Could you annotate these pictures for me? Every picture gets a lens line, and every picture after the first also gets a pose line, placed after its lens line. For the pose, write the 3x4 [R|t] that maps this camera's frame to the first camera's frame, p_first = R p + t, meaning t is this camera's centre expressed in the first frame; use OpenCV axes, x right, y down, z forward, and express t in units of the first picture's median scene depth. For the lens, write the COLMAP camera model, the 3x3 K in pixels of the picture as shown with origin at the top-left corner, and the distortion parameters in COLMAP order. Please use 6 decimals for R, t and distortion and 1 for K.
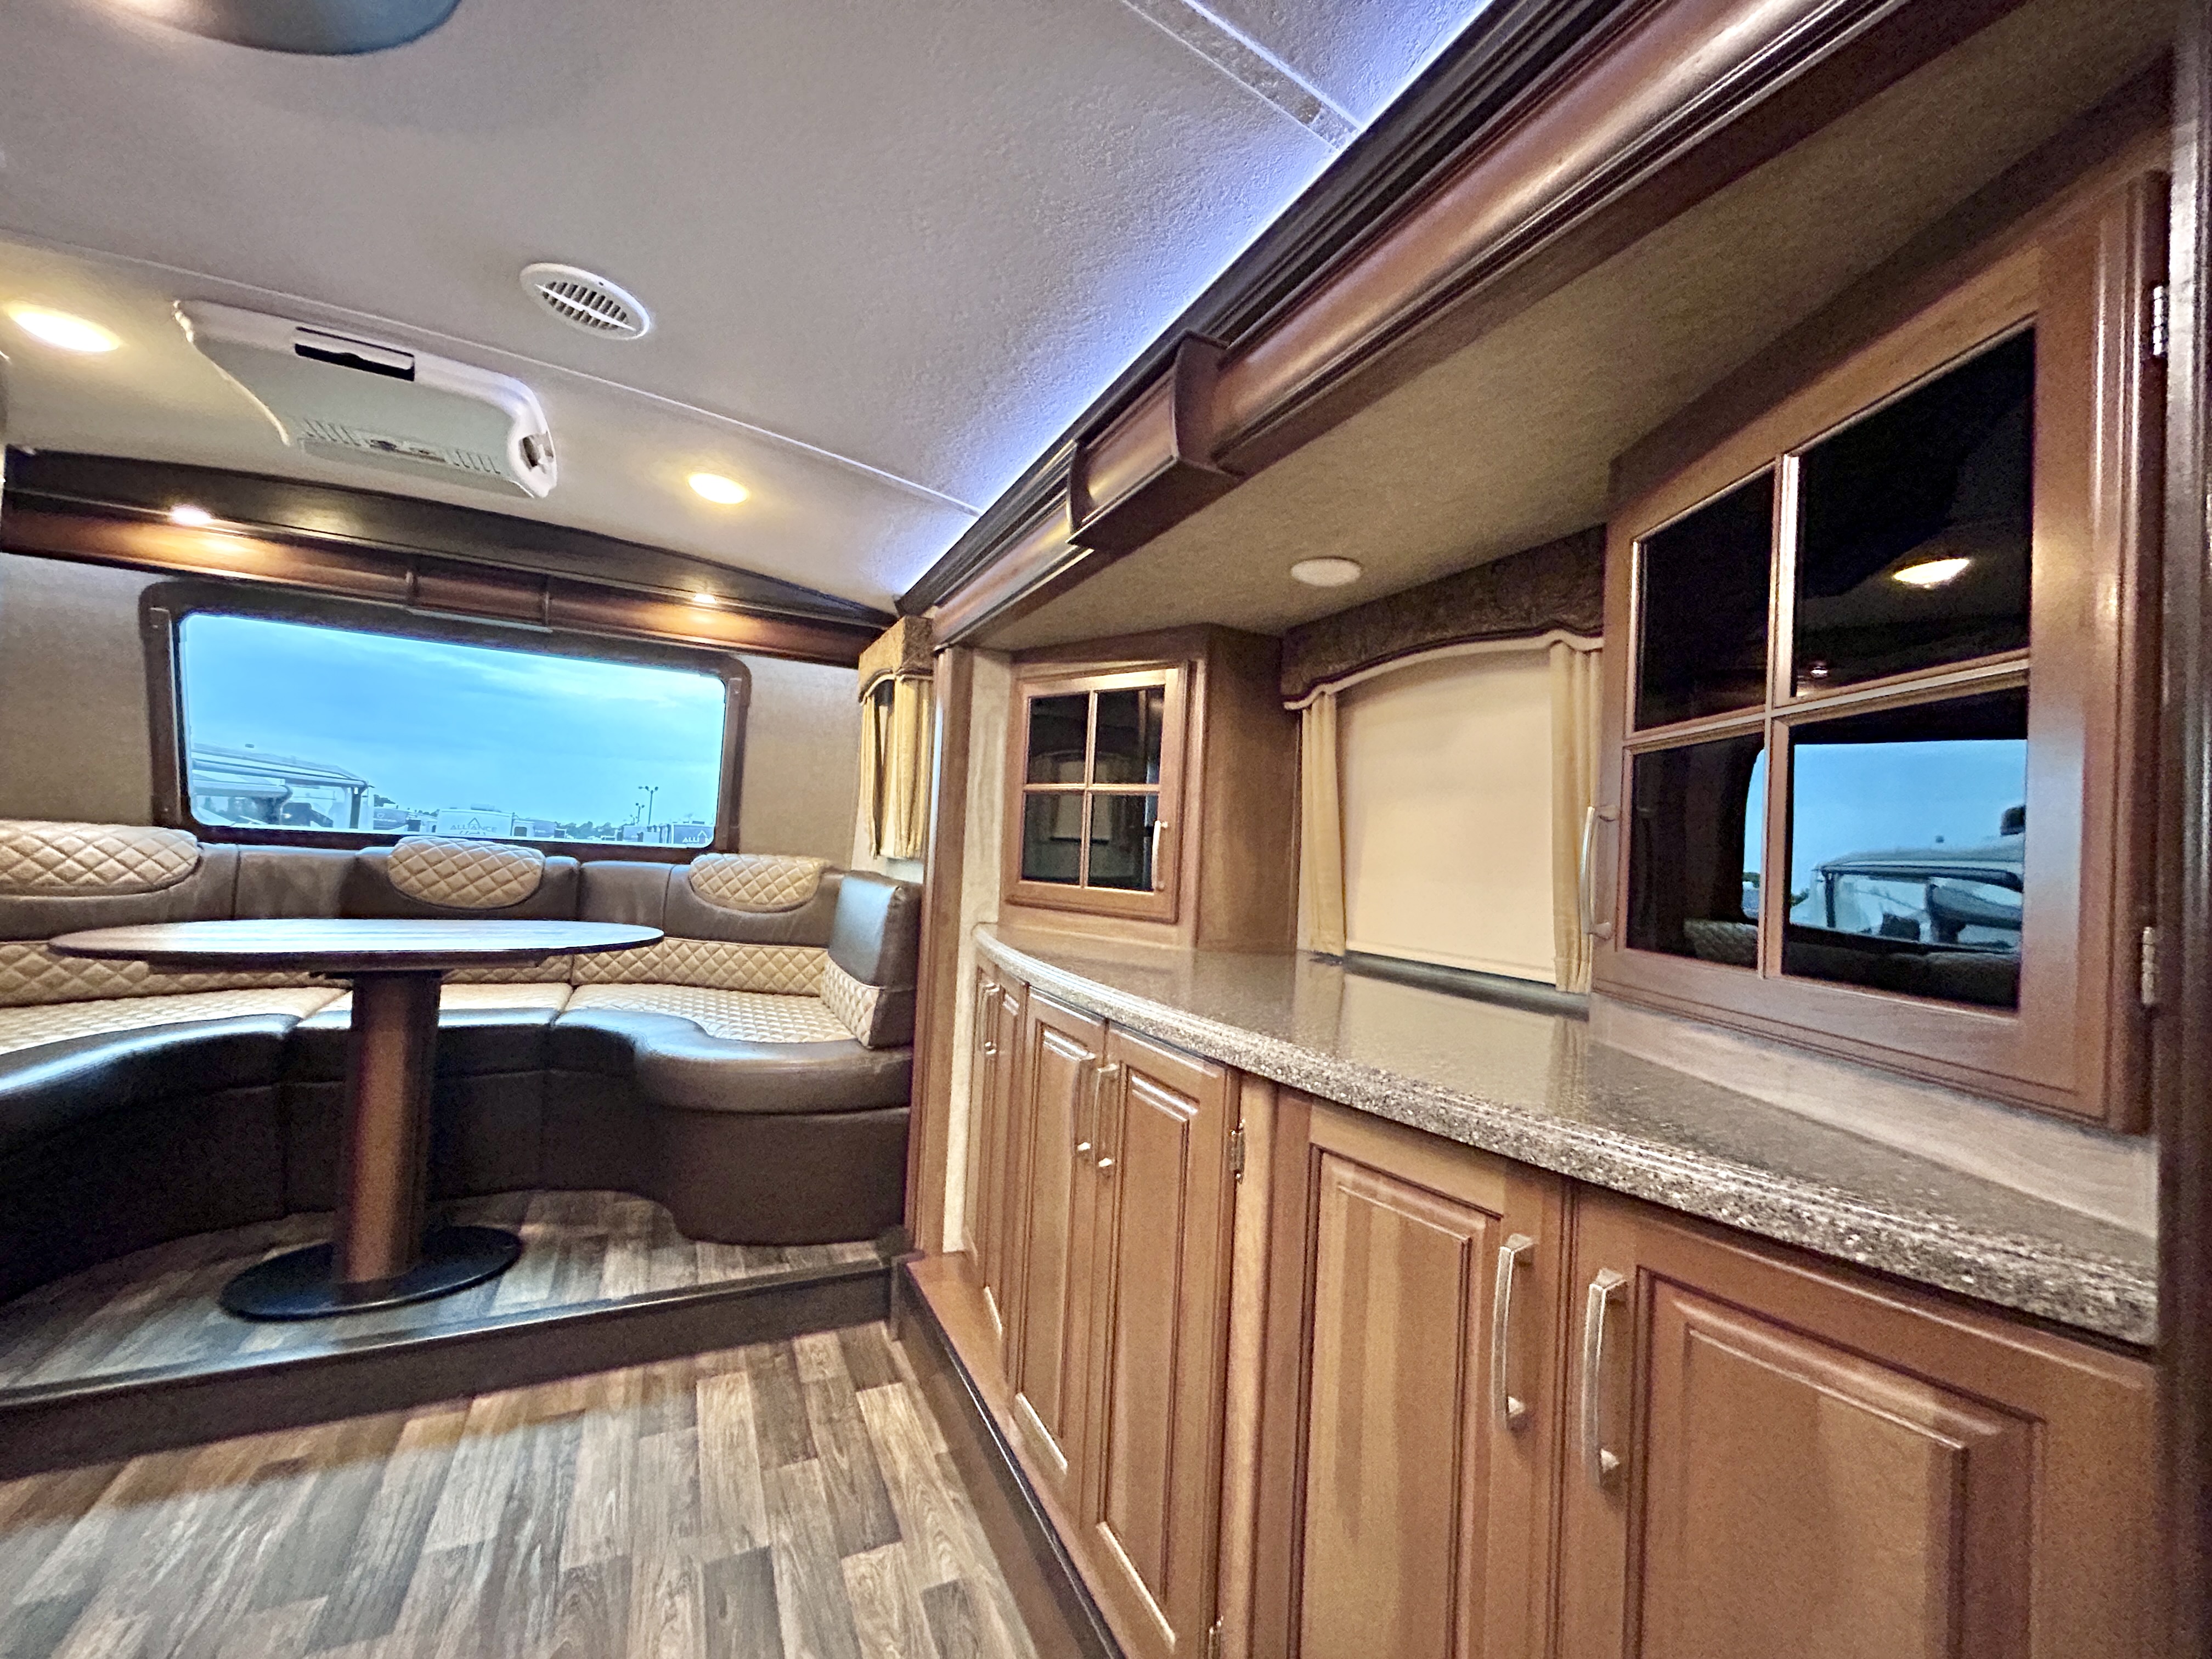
lens RADIAL K [[891.5, 0, 1104.0], [0, 891.5, 826.8], [0, 0, 1]] dist [-0.002080, 0.001321]
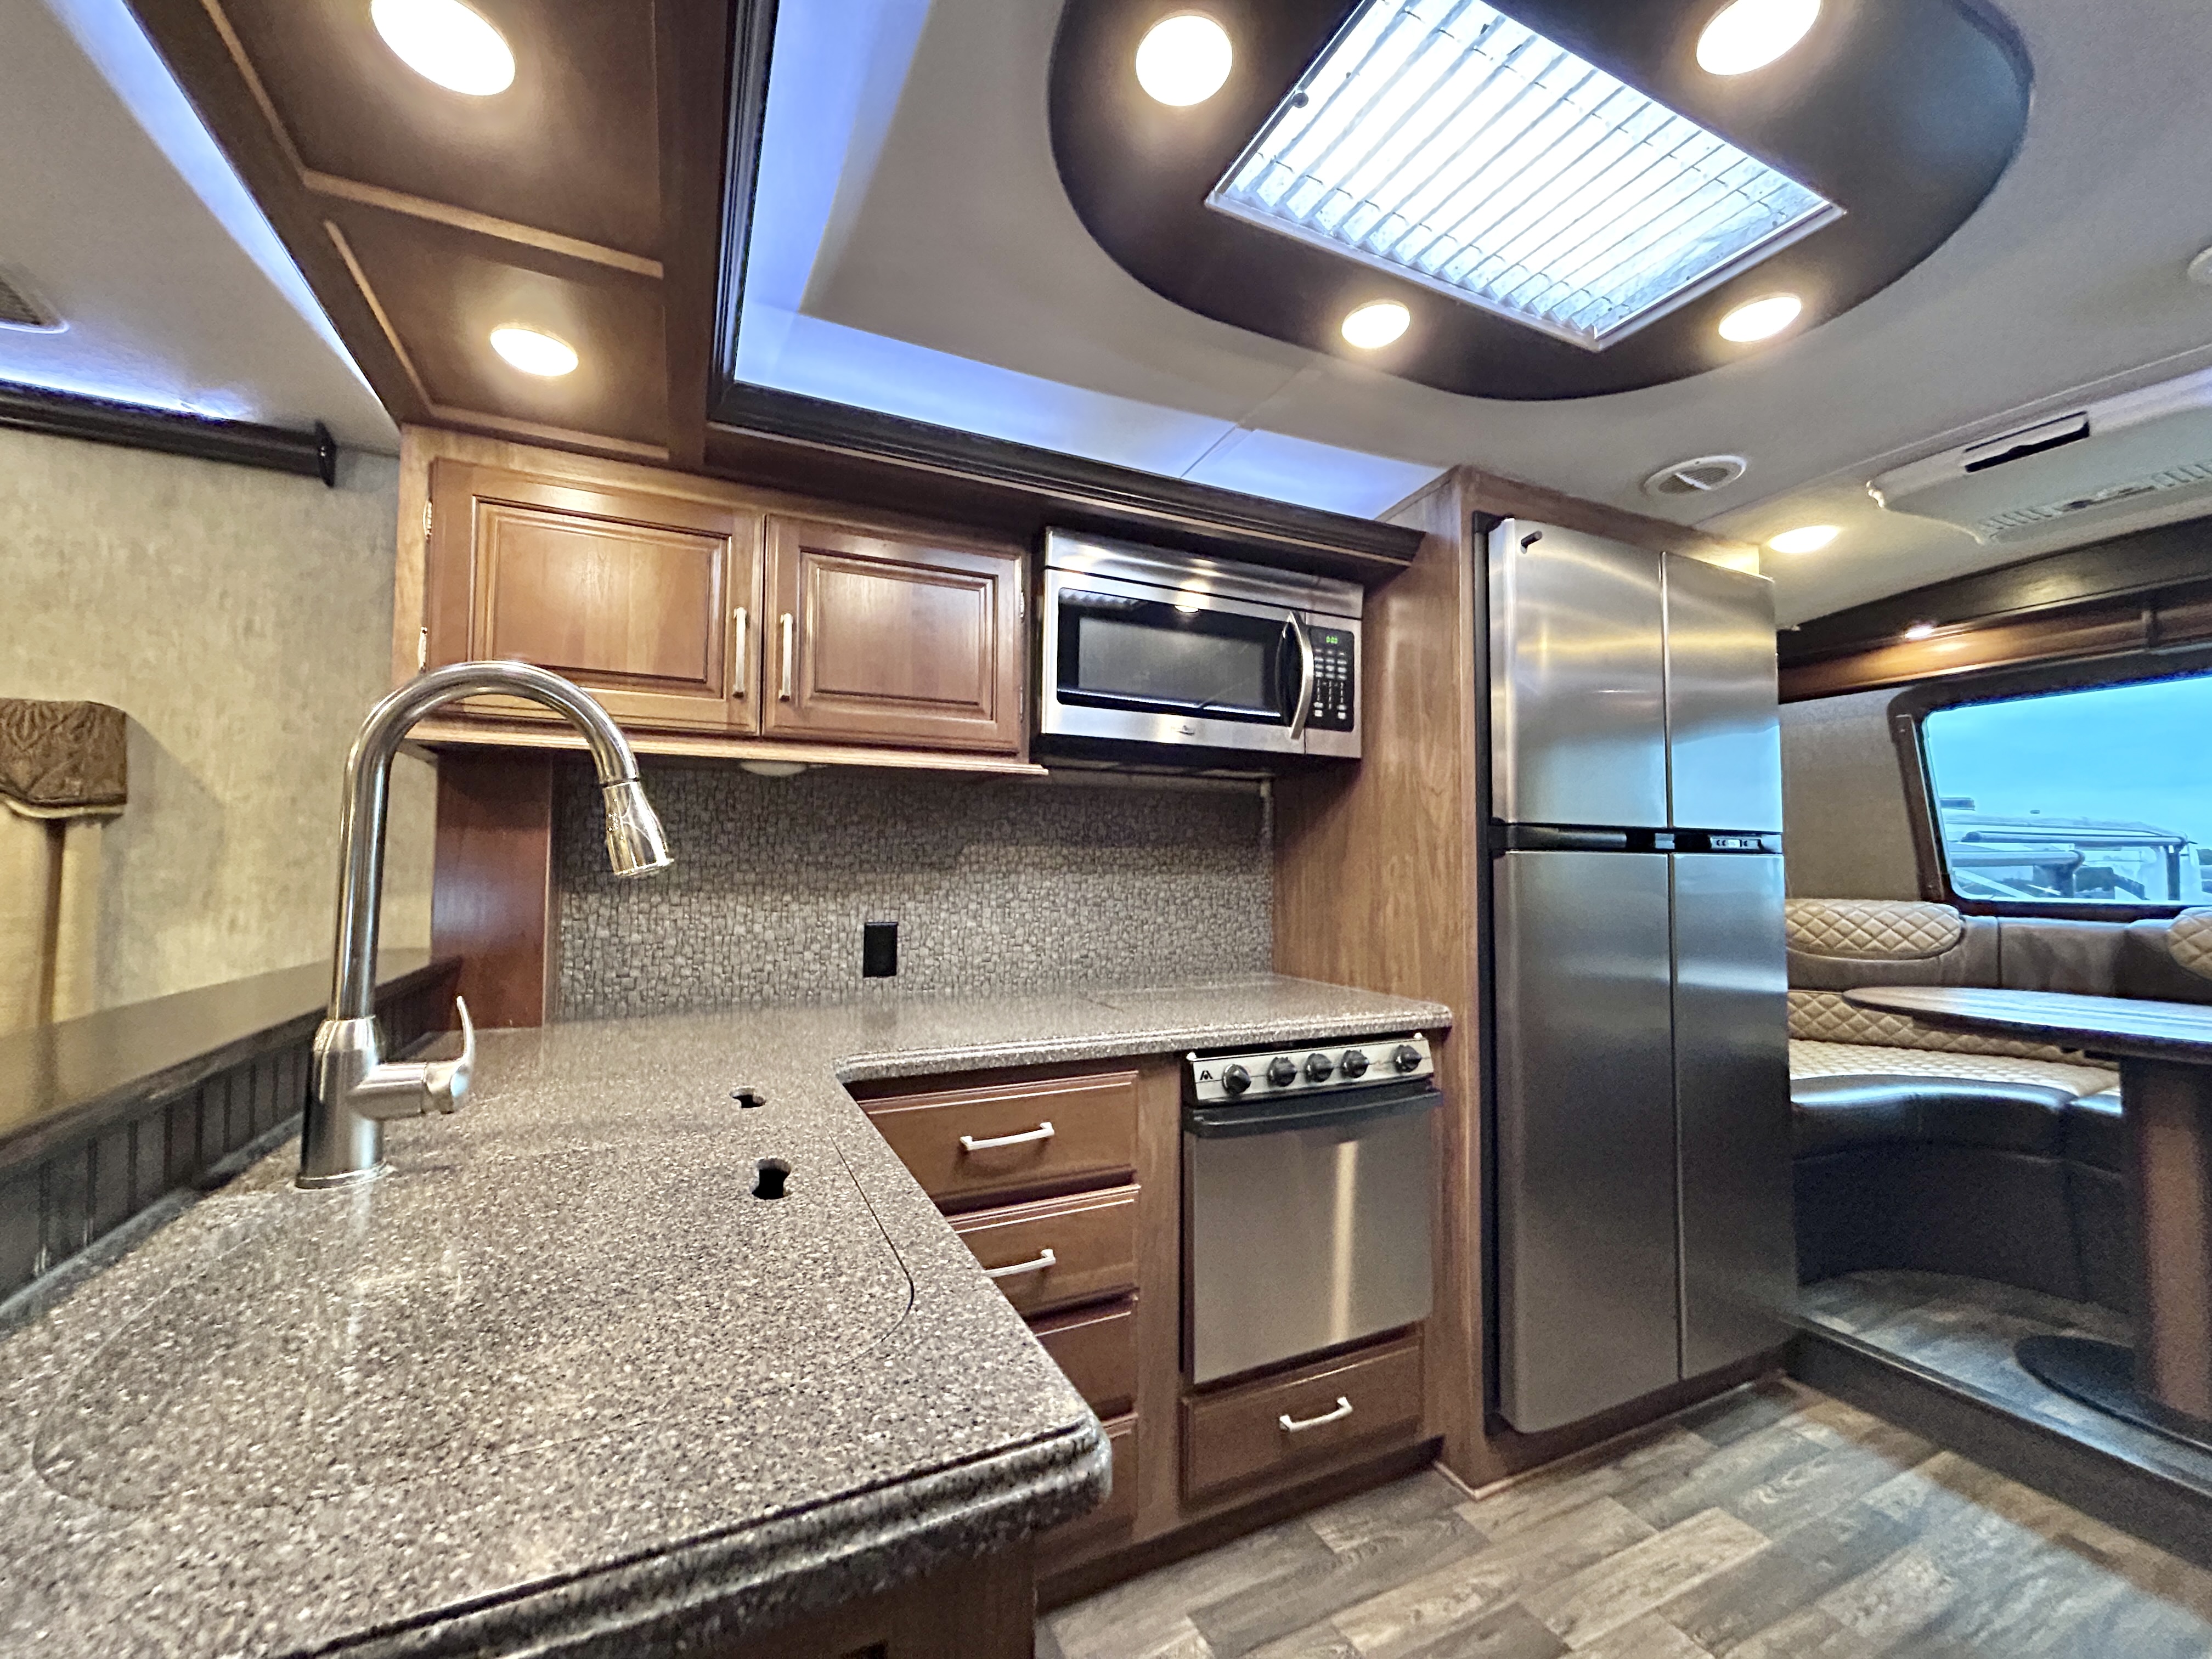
lens RADIAL K [[891.5, 0, 1102.9], [0, 891.5, 828.3], [0, 0, 1]] dist [-0.002080, 0.001321]
pose [[-0.012833, -0.096741, -0.995227, 0.116331], [0.022451, 0.995030, -0.097012, -0.006905], [0.999666, -0.023588, -0.010597, -0.049295]]
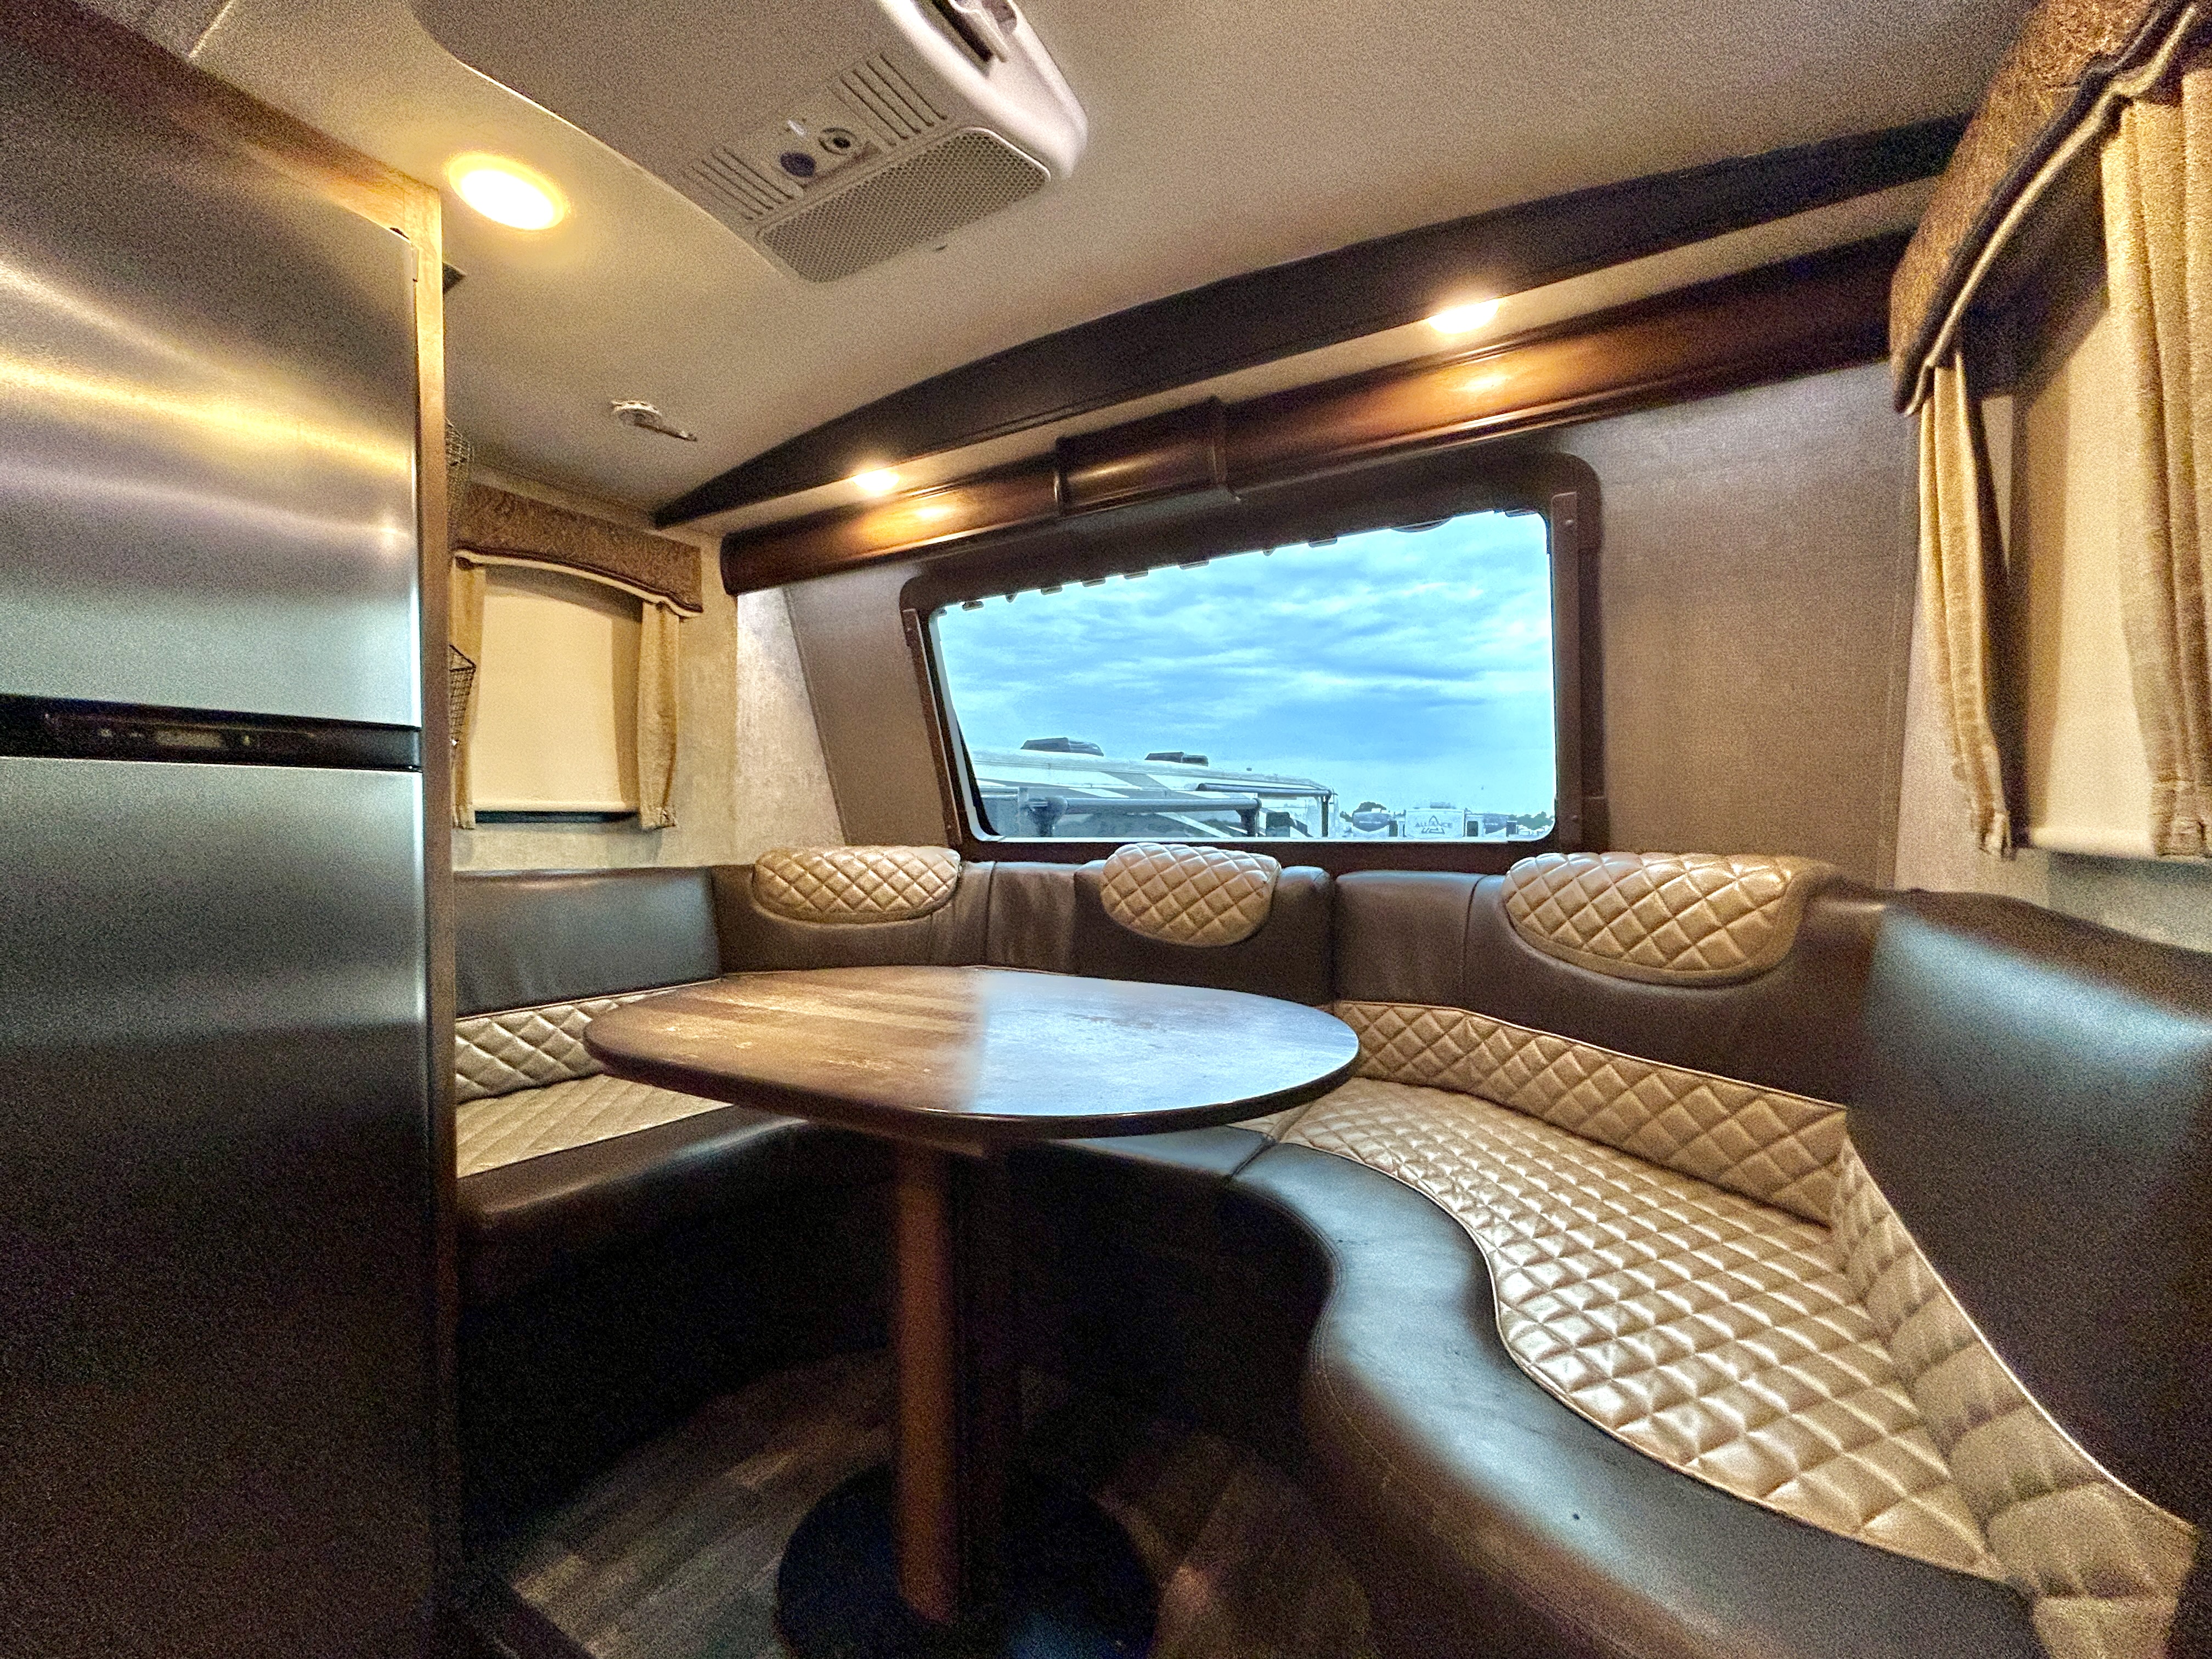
lens RADIAL K [[891.5, 0, 1104.0], [0, 891.5, 831.9], [0, 0, 1]] dist [-0.002080, 0.001321]
pose [[0.551463, -0.049781, -0.832712, -0.219027], [0.066111, 0.997686, -0.015861, 0.013370], [0.831575, -0.046304, 0.553479, 0.718471]]
